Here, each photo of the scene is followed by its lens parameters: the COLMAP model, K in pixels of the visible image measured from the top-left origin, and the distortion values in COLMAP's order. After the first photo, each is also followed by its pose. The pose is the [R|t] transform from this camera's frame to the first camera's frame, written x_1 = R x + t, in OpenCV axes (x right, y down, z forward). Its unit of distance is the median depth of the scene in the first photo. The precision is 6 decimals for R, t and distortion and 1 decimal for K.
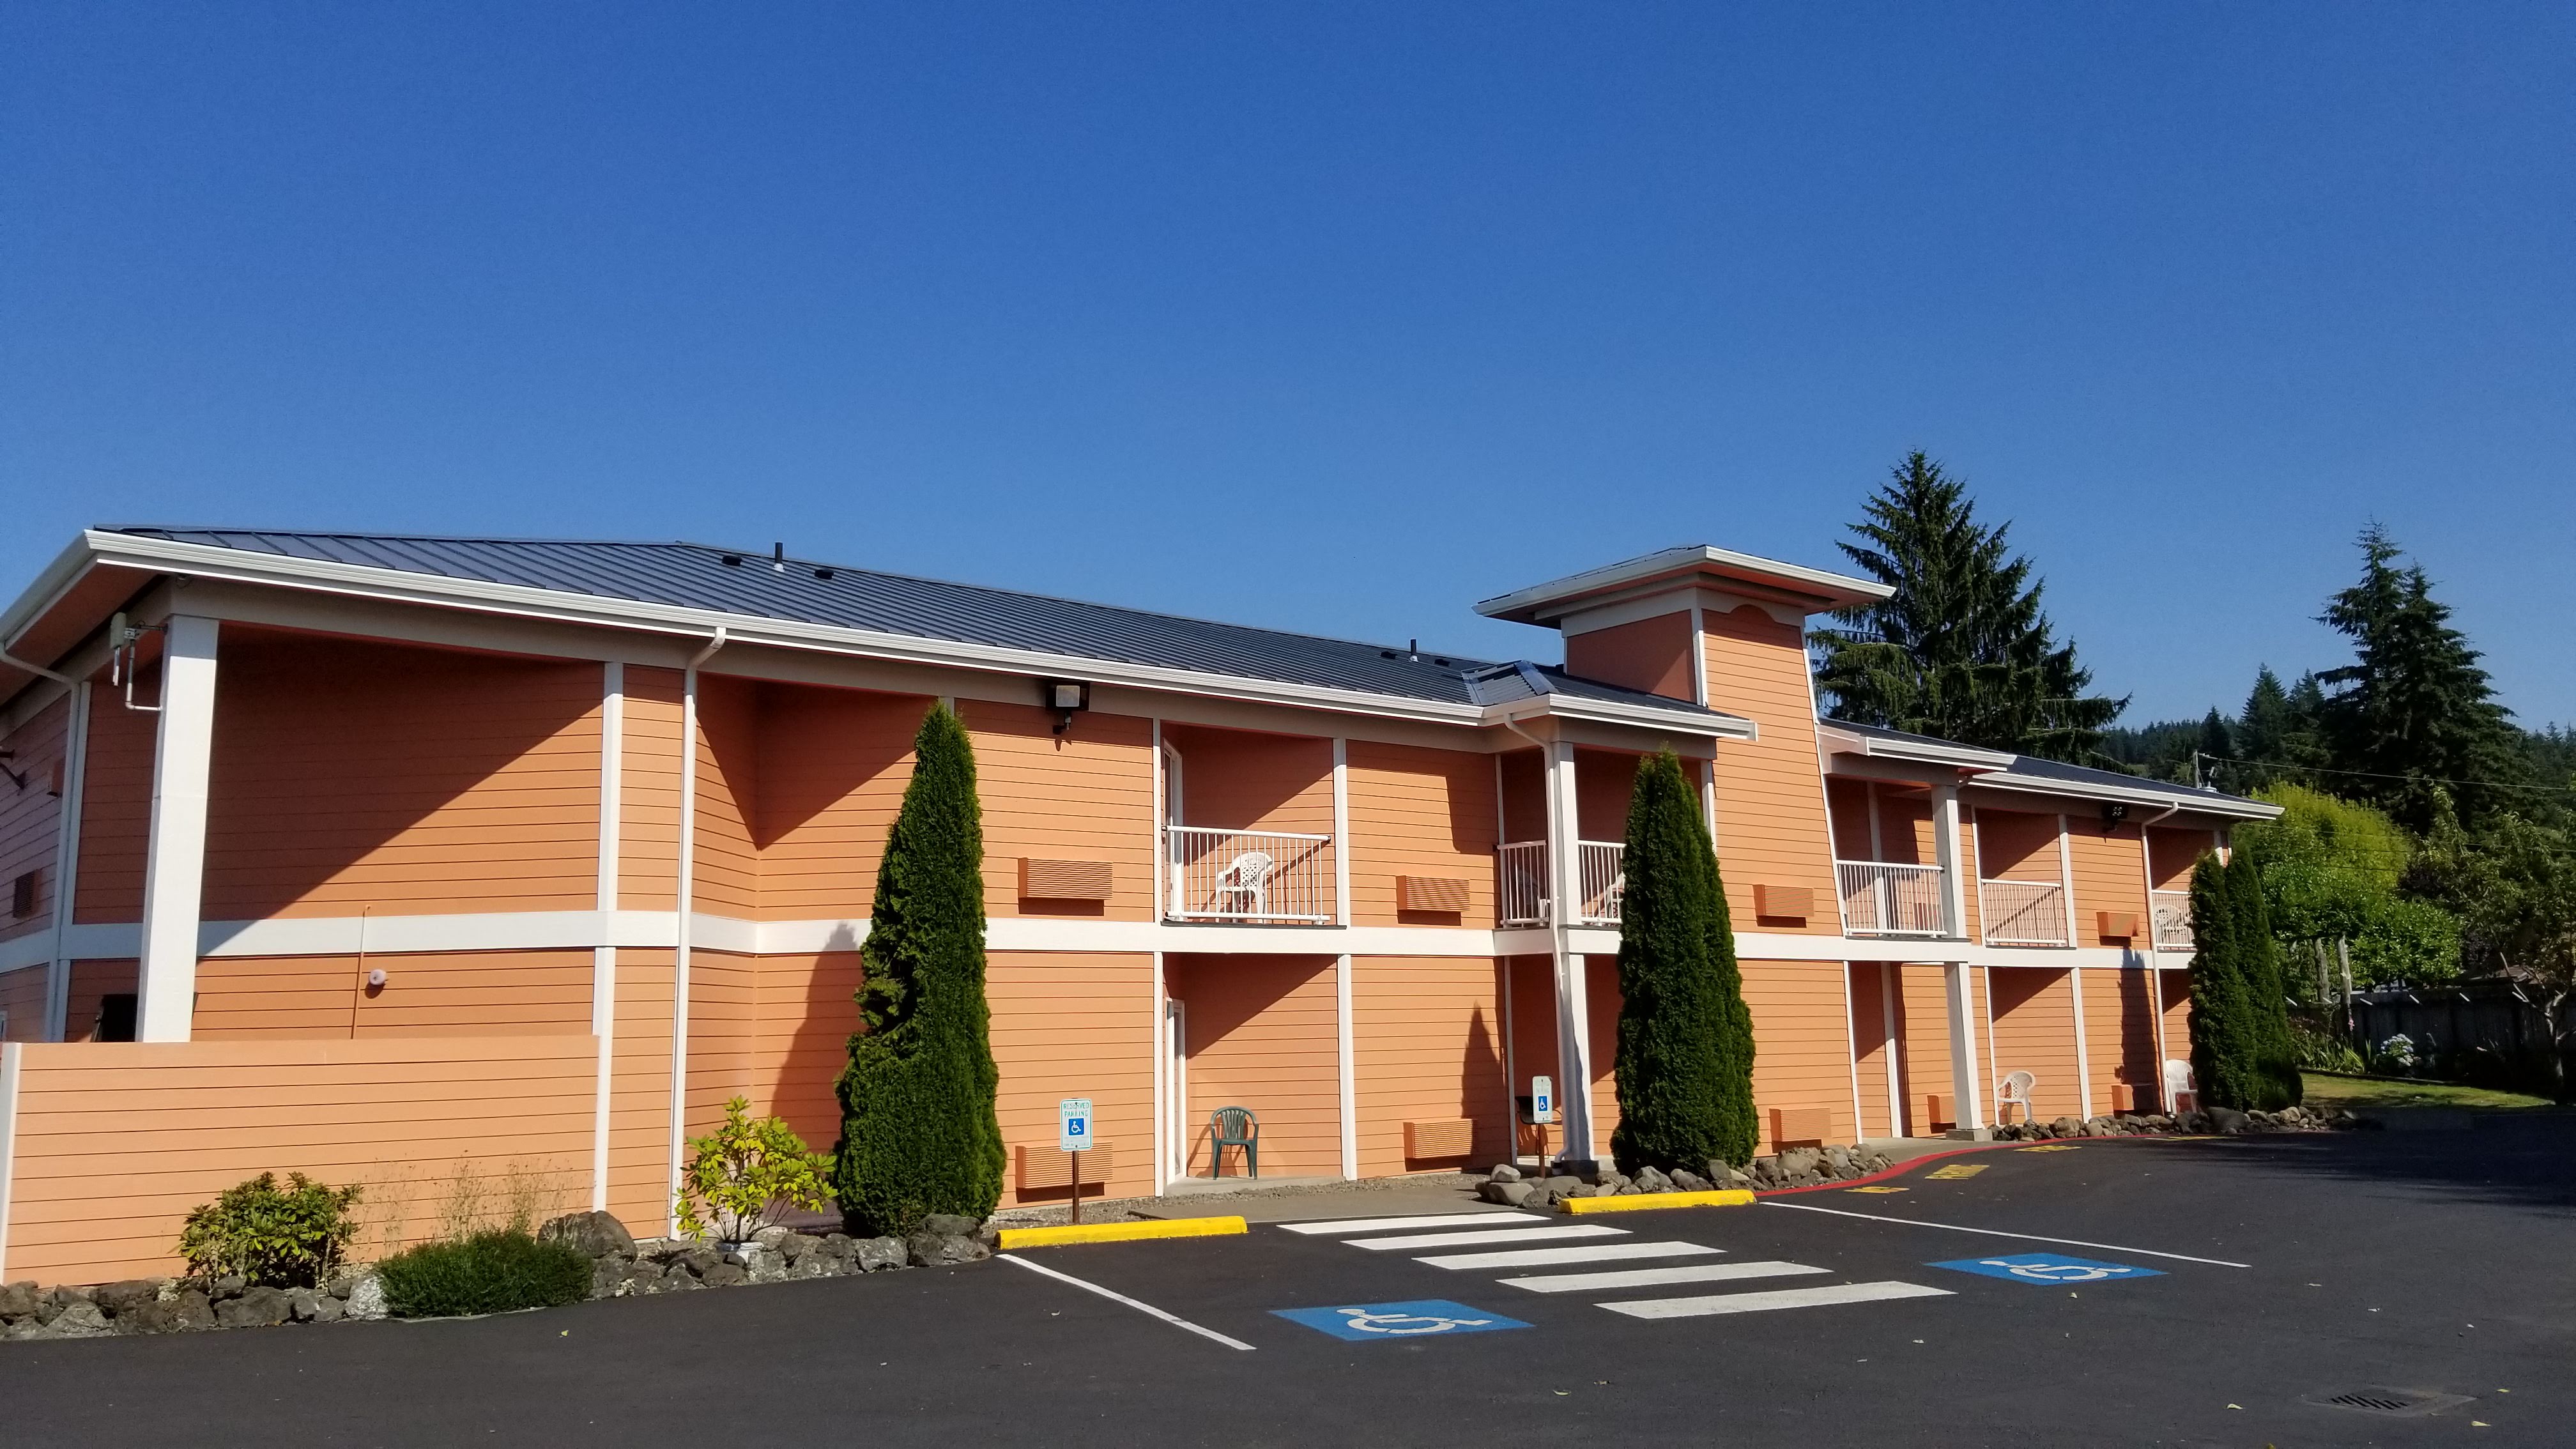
lens RADIAL K [[2041.2, 0, 1289.3], [0, 2041.2, 691.3], [0, 0, 1]] dist [0.105825, -0.188317]
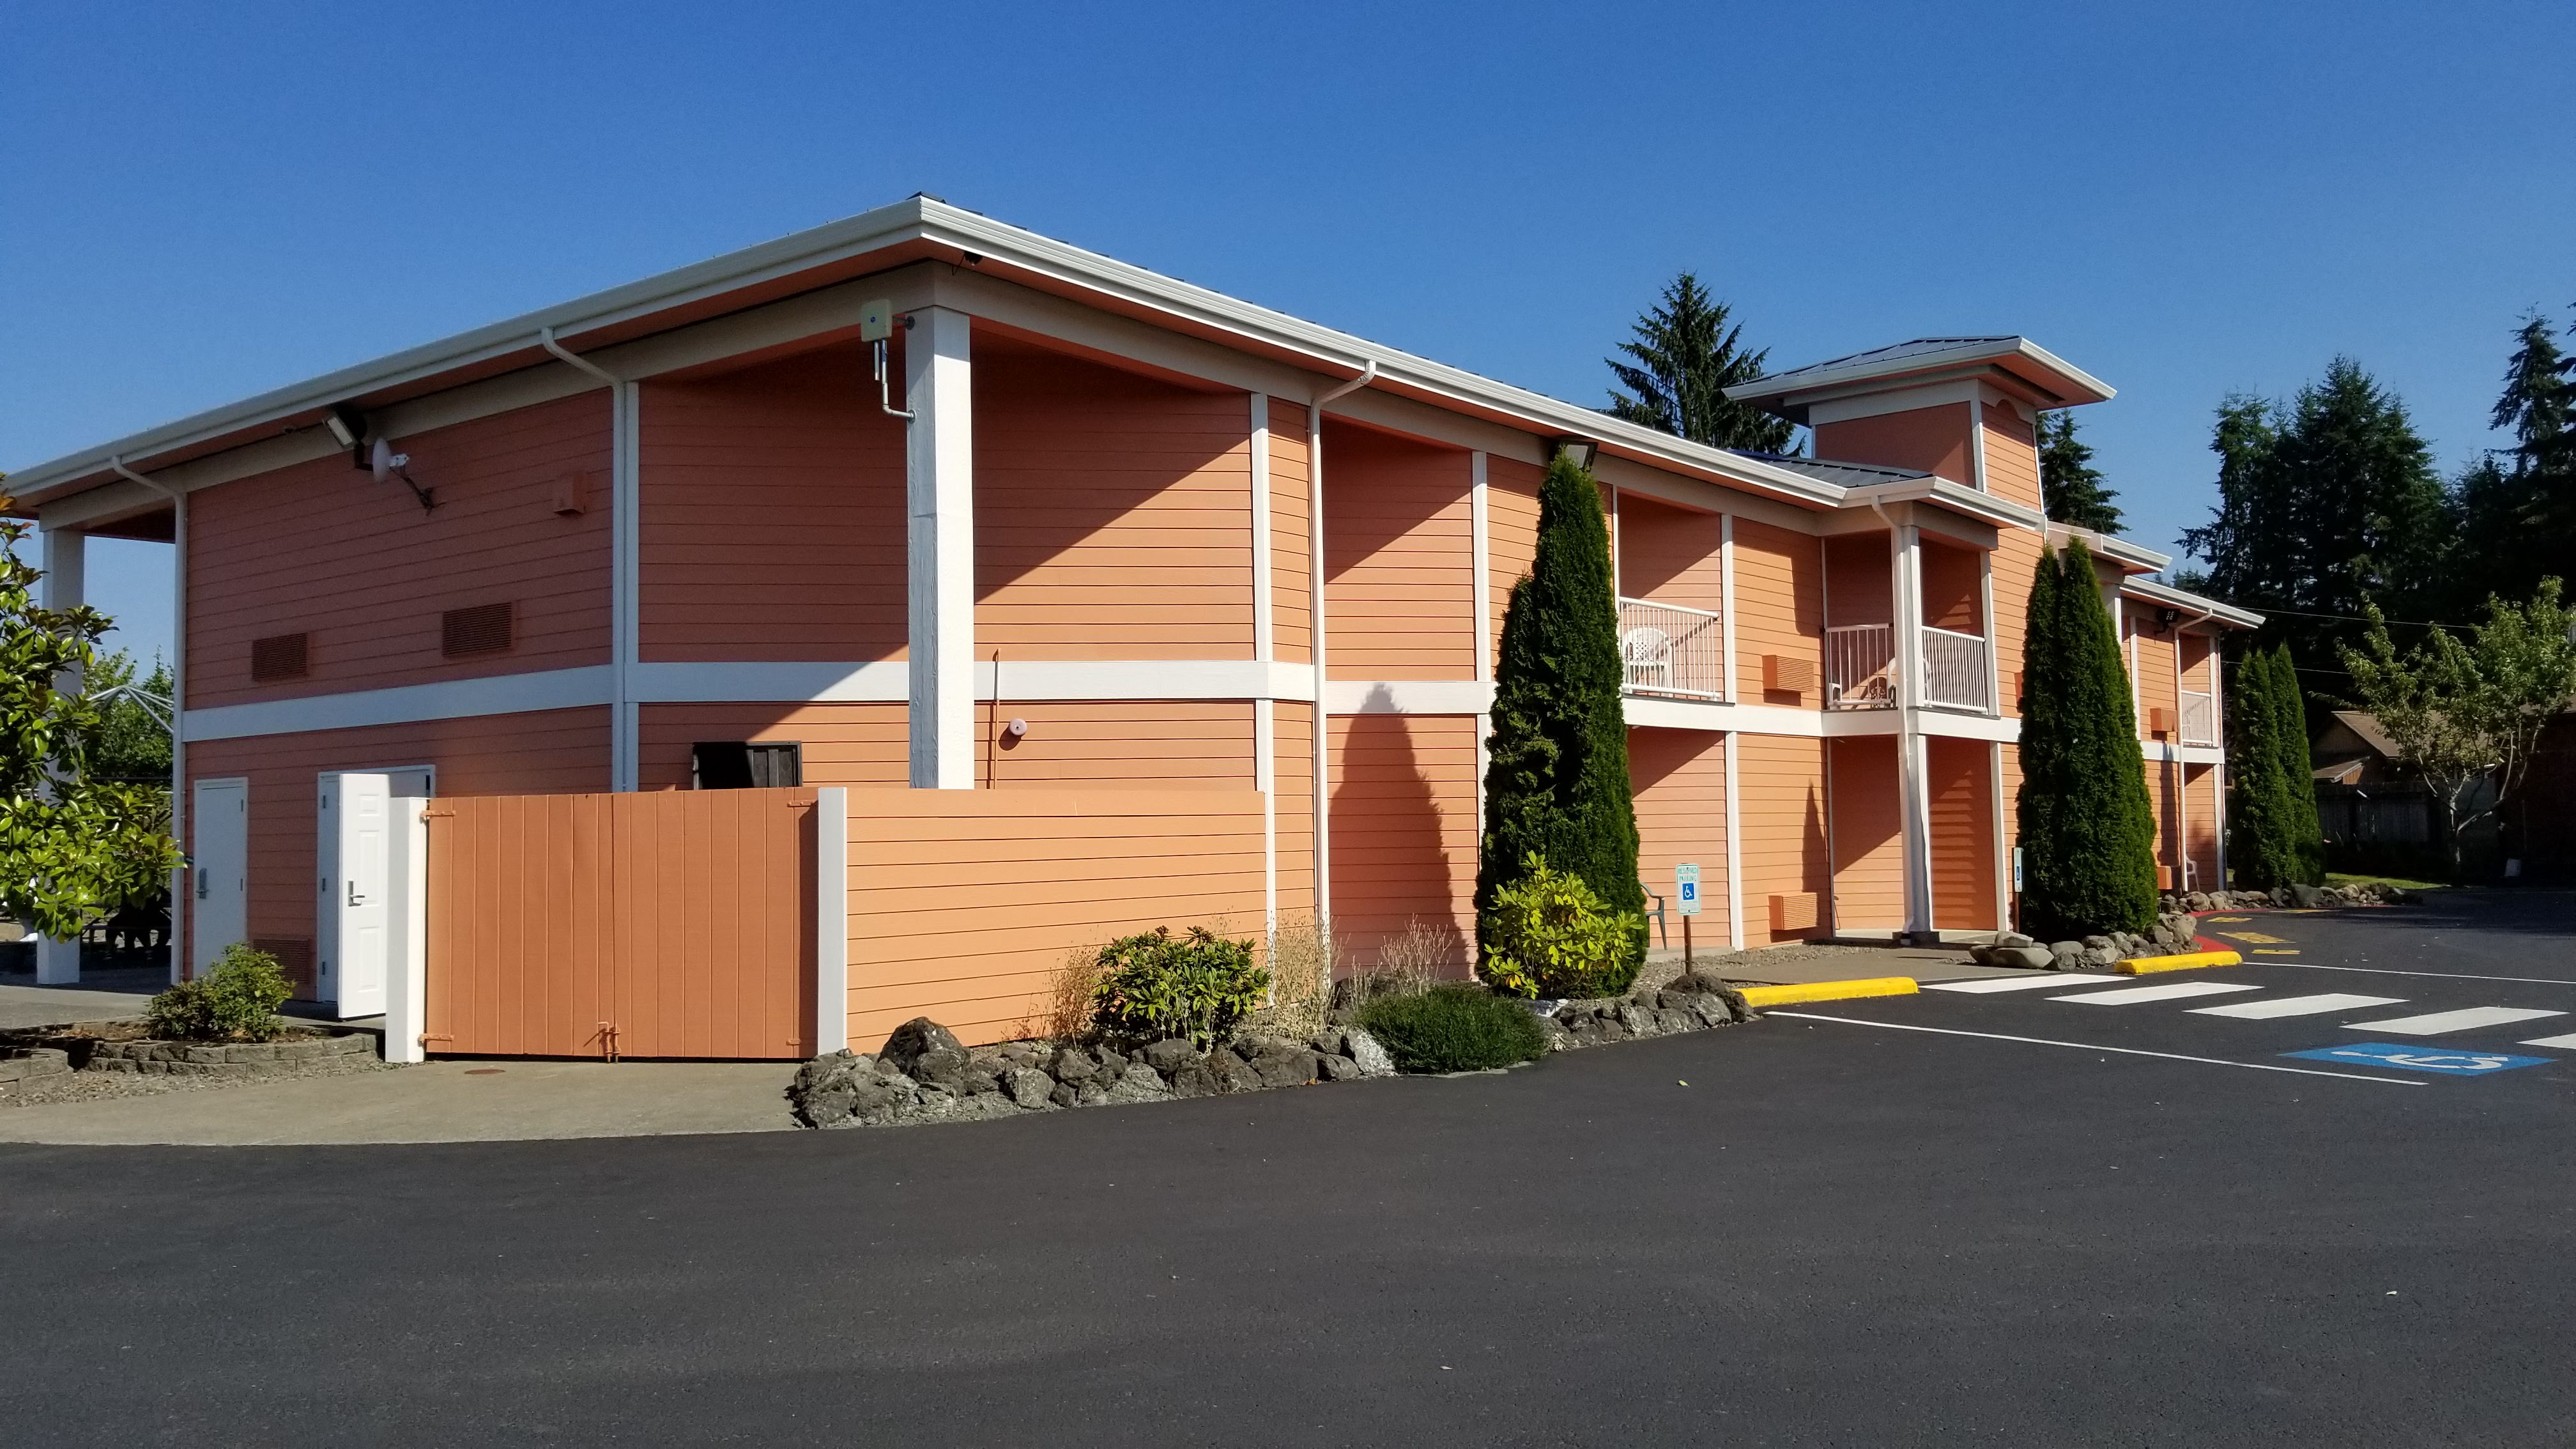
lens RADIAL K [[2039.5, 0, 1307.5], [0, 2039.5, 707.9], [0, 0, 1]] dist [0.186272, -0.390345]
pose [[0.973797, 0.017770, 0.226724, -0.392284], [-0.040566, 0.994527, 0.096288, 0.028062], [-0.223772, -0.102962, 0.969188, 0.069608]]
